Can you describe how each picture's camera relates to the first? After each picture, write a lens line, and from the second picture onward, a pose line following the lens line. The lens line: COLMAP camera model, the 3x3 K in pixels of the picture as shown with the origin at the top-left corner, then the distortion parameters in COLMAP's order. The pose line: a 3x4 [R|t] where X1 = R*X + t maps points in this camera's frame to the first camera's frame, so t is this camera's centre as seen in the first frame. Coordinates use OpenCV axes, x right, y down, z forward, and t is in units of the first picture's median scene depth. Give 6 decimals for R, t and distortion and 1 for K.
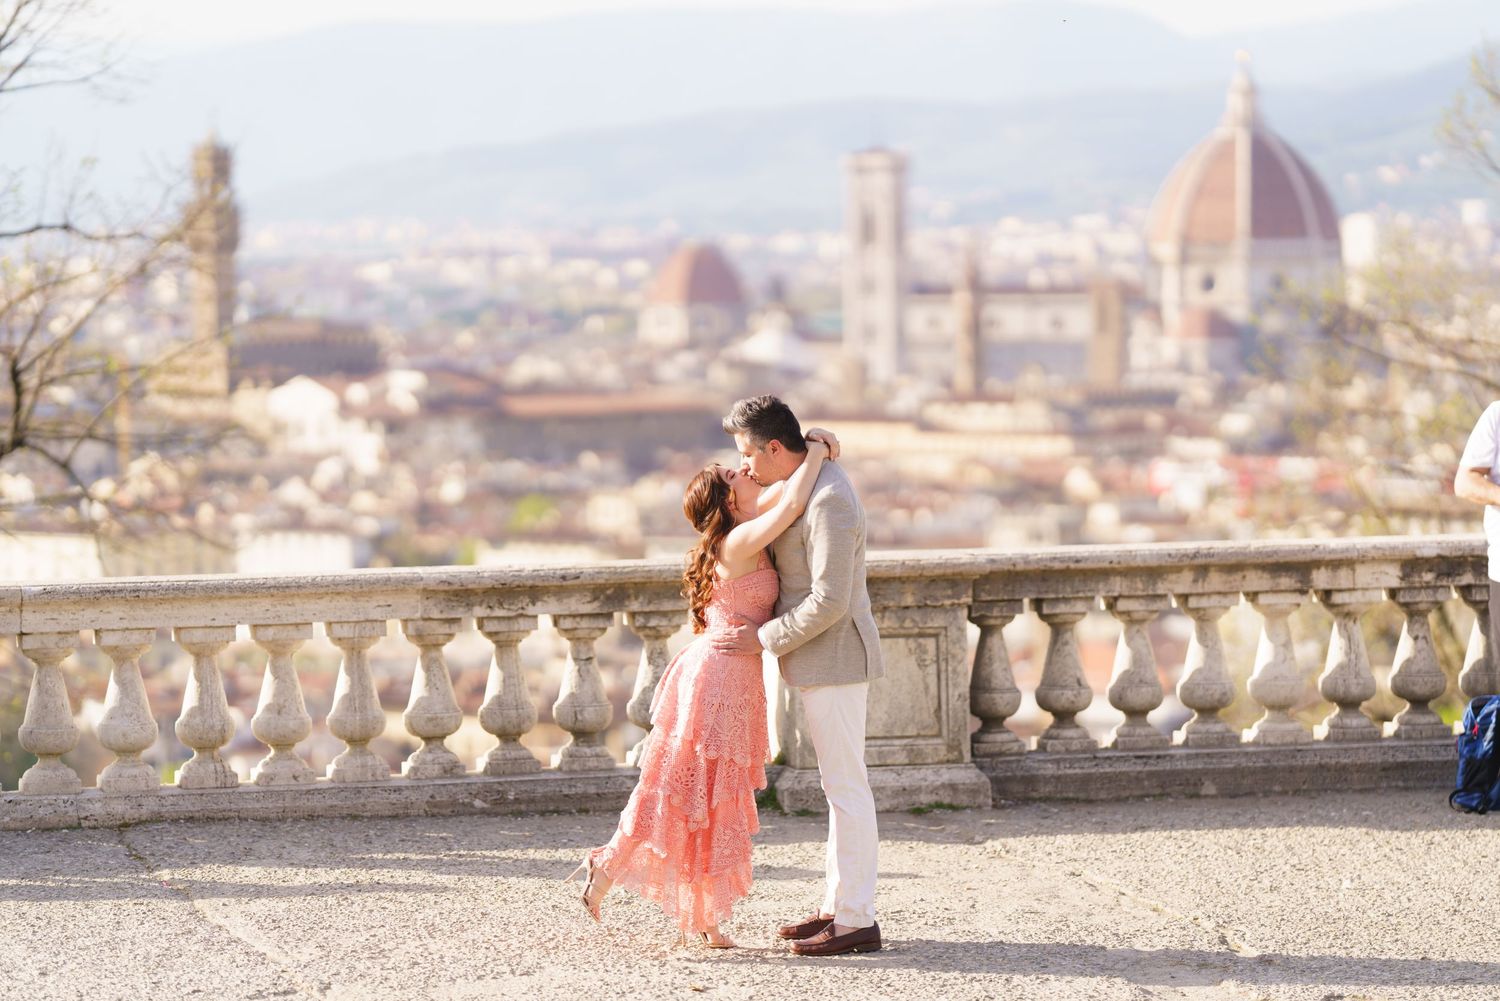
lens RADIAL K [[5585.8, 0, 749.8], [0, 5585.8, 496.9], [0, 0, 1]] dist [0.377457, -1.491747]
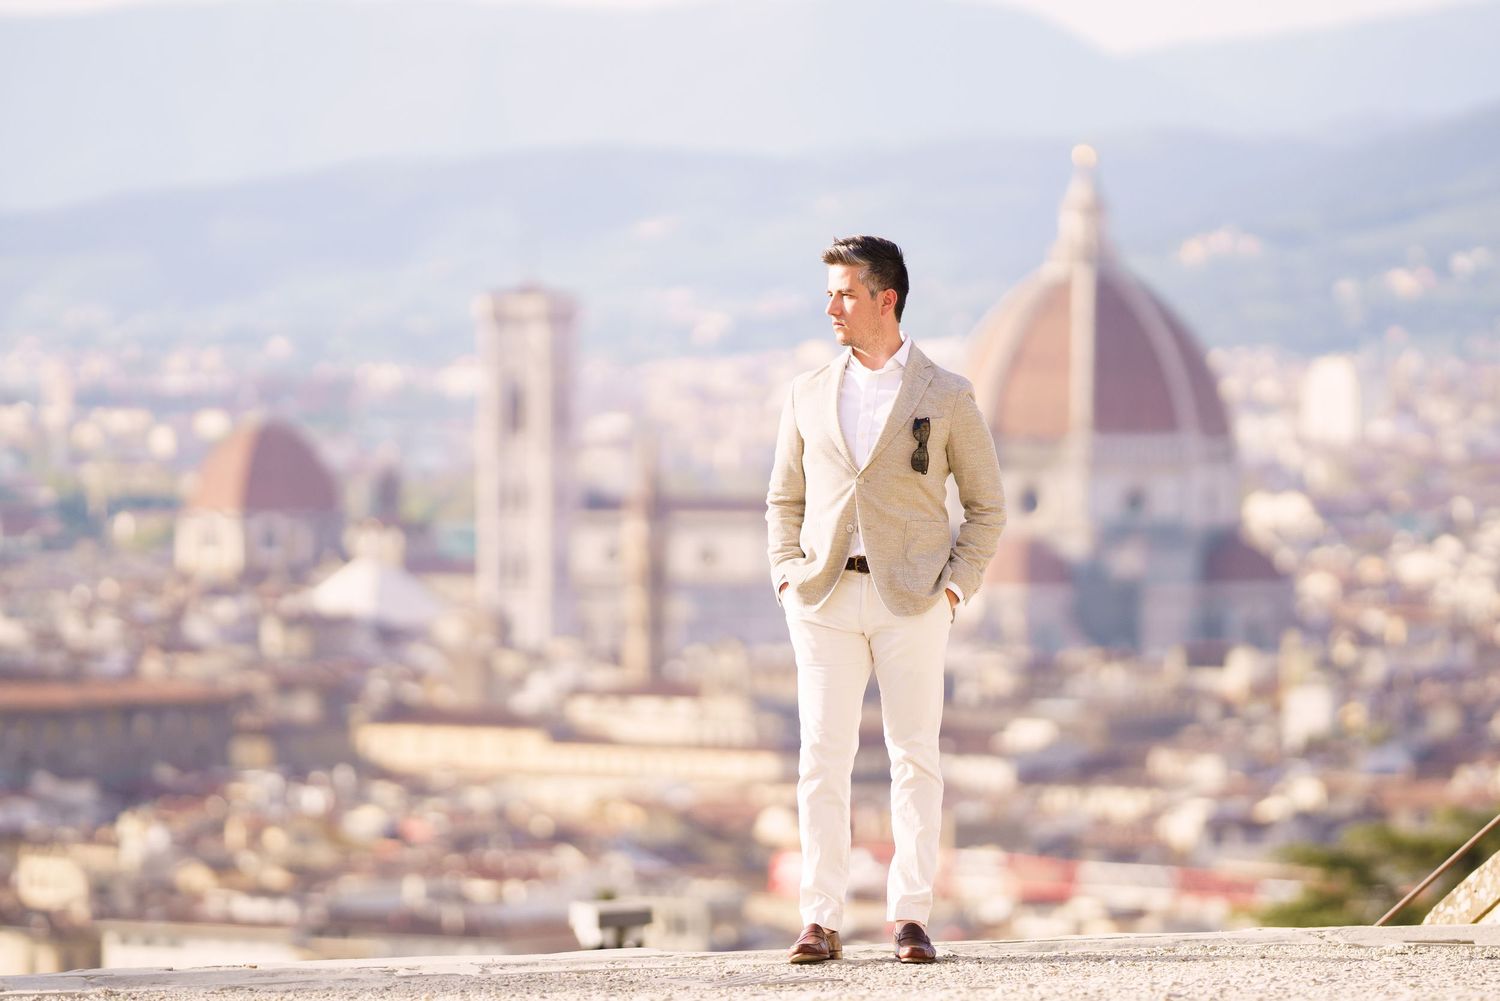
lens RADIAL K [[9176.2, 0, 813.3], [0, 9176.2, 503.3], [0, 0, 1]] dist [0.333693, 8.229462]
pose [[0.999410, 0.009441, 0.033026, 0.825815], [-0.008665, 0.999685, -0.023561, -0.478973], [-0.033238, 0.023261, 0.999177, -2.784247]]
